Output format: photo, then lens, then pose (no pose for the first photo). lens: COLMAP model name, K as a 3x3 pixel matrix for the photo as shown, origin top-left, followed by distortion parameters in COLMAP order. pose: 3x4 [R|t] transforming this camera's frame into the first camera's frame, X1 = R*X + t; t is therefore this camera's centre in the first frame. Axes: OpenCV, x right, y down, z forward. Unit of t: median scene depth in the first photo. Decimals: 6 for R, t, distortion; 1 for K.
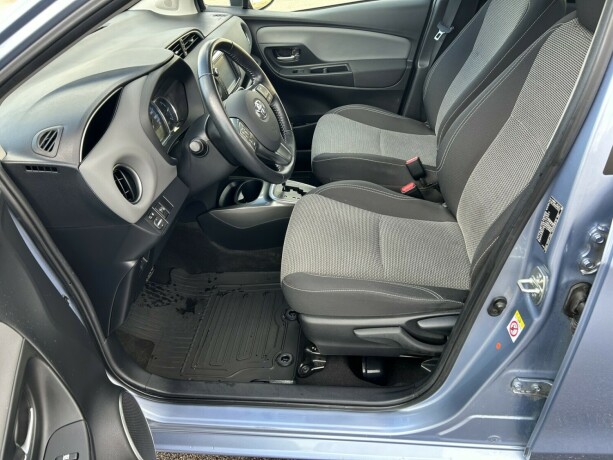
lens RADIAL K [[463.9, 0, 310.4], [0, 463.9, 228.9], [0, 0, 1]] dist [0.030780, -0.038326]
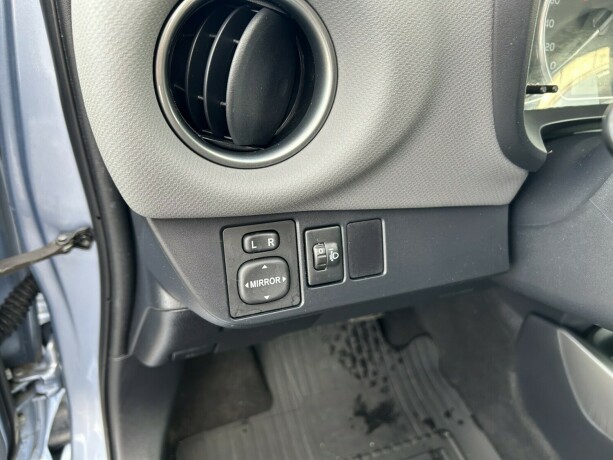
lens RADIAL K [[484.4, 0, 308.5], [0, 484.4, 227.7], [0, 0, 1]] dist [-0.008125, -0.003433]
pose [[0.427061, 0.670068, -0.607148, -0.110703], [-0.654310, 0.692445, 0.303970, -0.082366], [0.624097, 0.267449, 0.734148, 0.518801]]
